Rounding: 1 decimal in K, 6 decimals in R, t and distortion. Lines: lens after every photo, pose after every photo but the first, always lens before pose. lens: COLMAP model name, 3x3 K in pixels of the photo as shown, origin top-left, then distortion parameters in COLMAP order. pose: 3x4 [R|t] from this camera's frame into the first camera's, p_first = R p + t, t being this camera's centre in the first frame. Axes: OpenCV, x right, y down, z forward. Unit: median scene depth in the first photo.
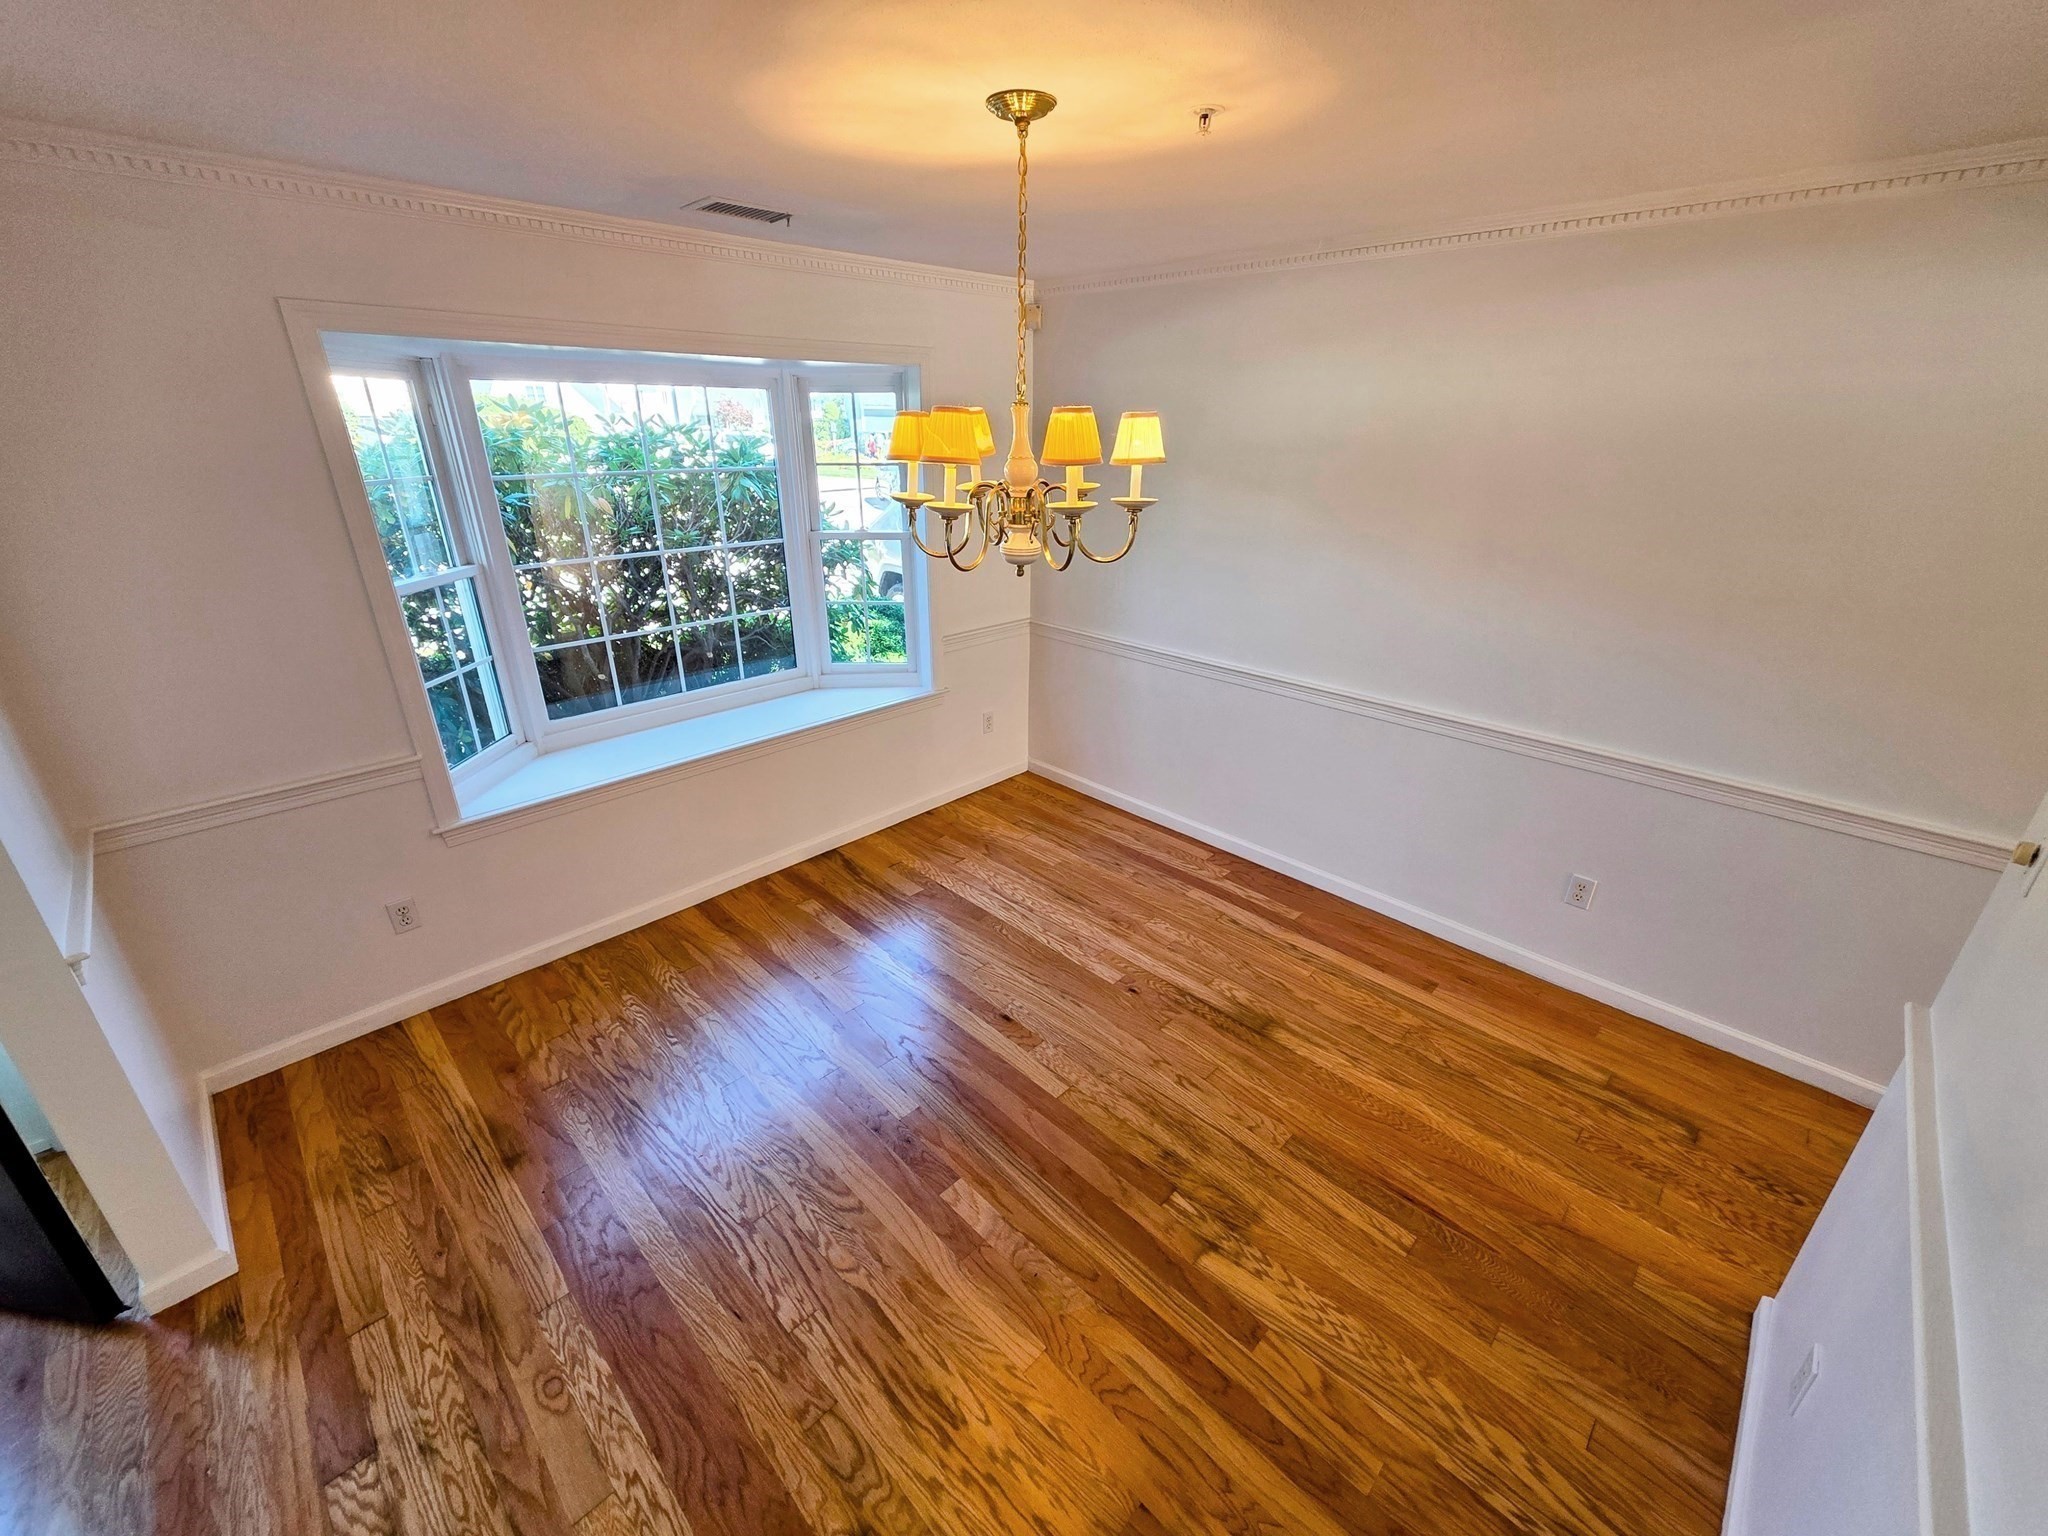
lens RADIAL K [[822.7, 0, 1026.4], [0, 822.7, 760.7], [0, 0, 1]] dist [0.004019, -0.000827]
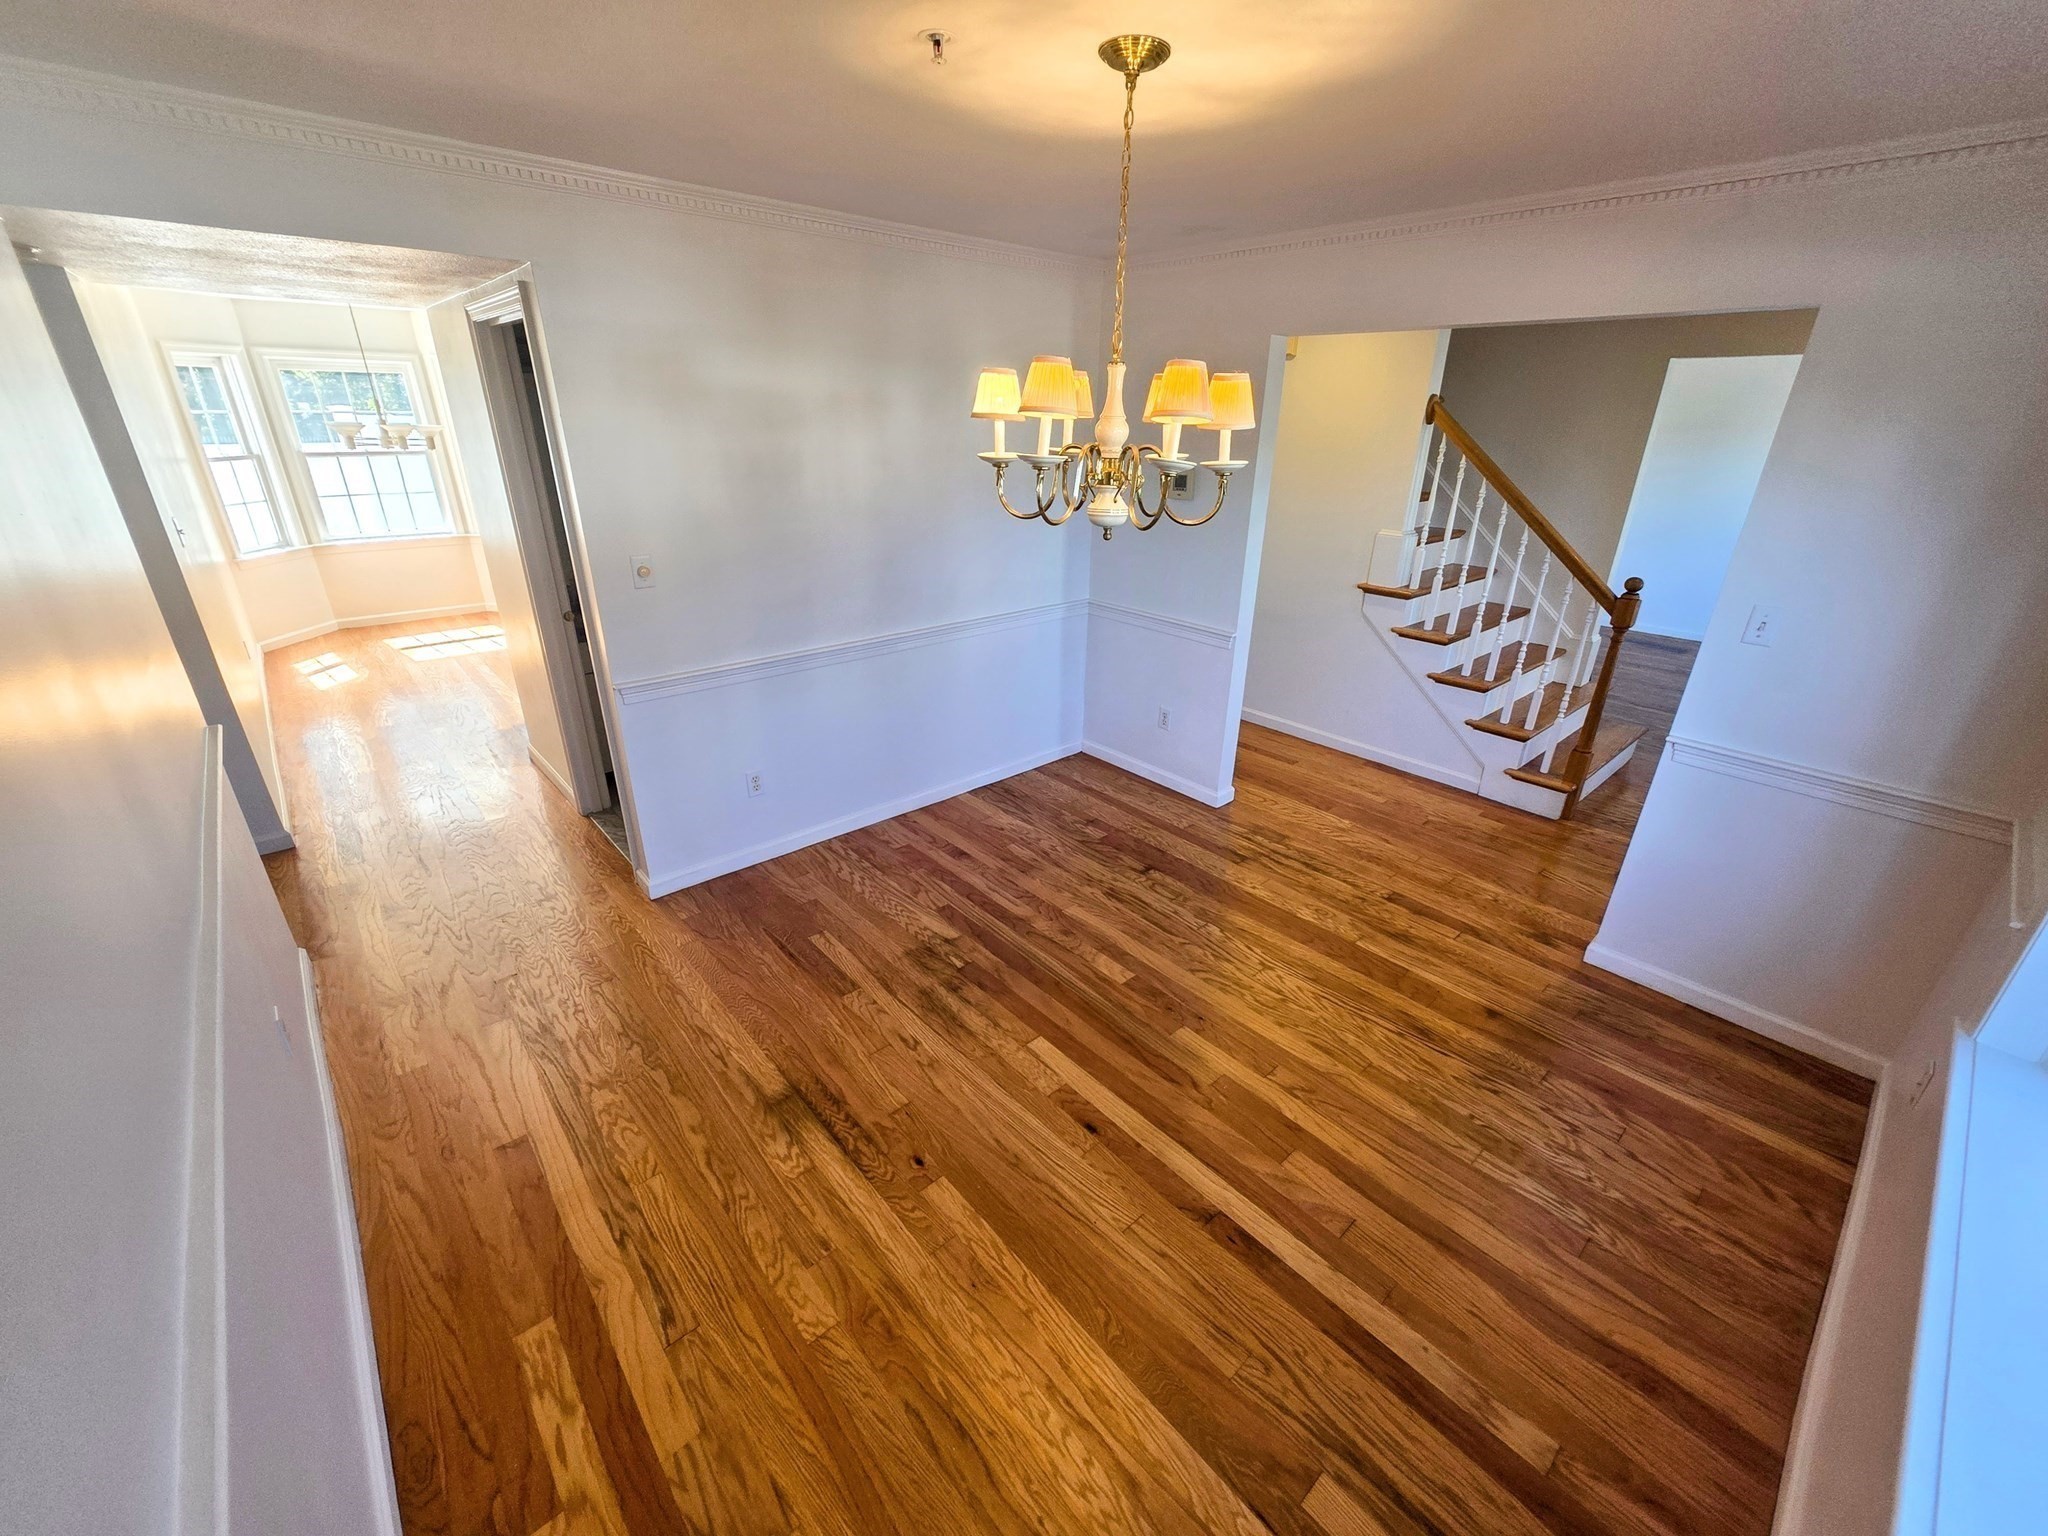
lens RADIAL K [[820.9, 0, 1029.9], [0, 820.9, 762.5], [0, 0, 1]] dist [0.007288, -0.000121]
pose [[-0.997531, -0.051650, 0.047583, 0.020331], [-0.001783, 0.695961, 0.718077, -0.672067], [-0.070204, 0.716219, -0.694335, 1.695127]]
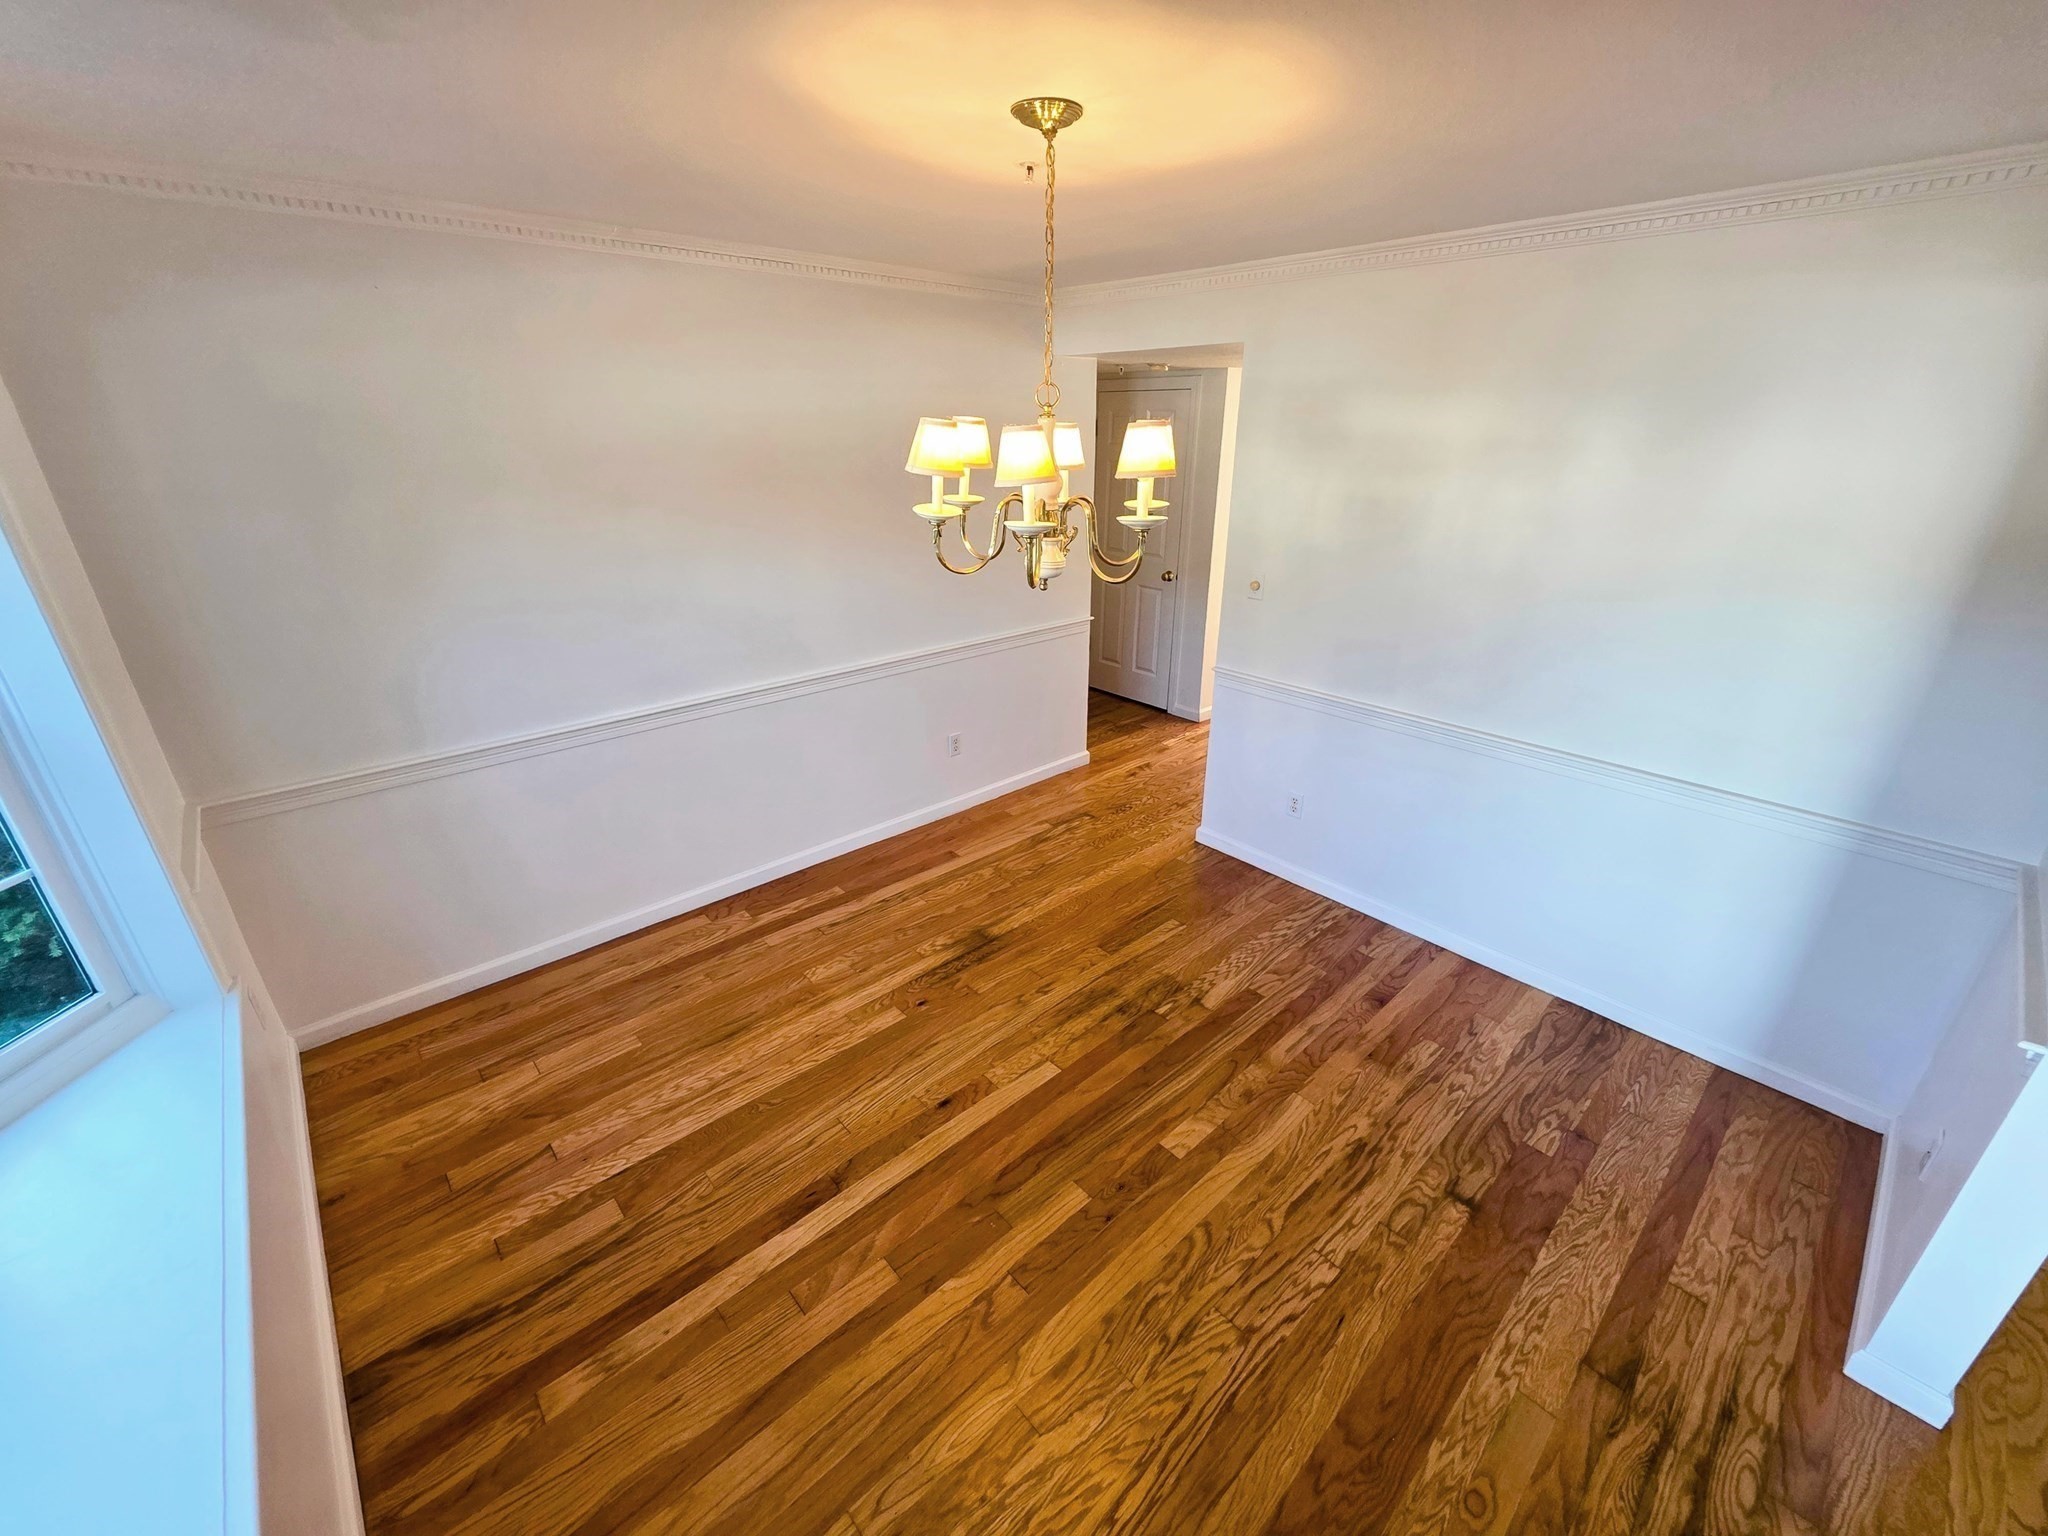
lens RADIAL K [[822.7, 0, 1026.4], [0, 822.7, 760.7], [0, 0, 1]] dist [0.004019, -0.000827]
pose [[0.053464, -0.389630, 0.919418, -0.894744], [0.381780, 0.858760, 0.341724, -0.353648], [-0.922706, 0.332746, 0.194665, 0.807351]]
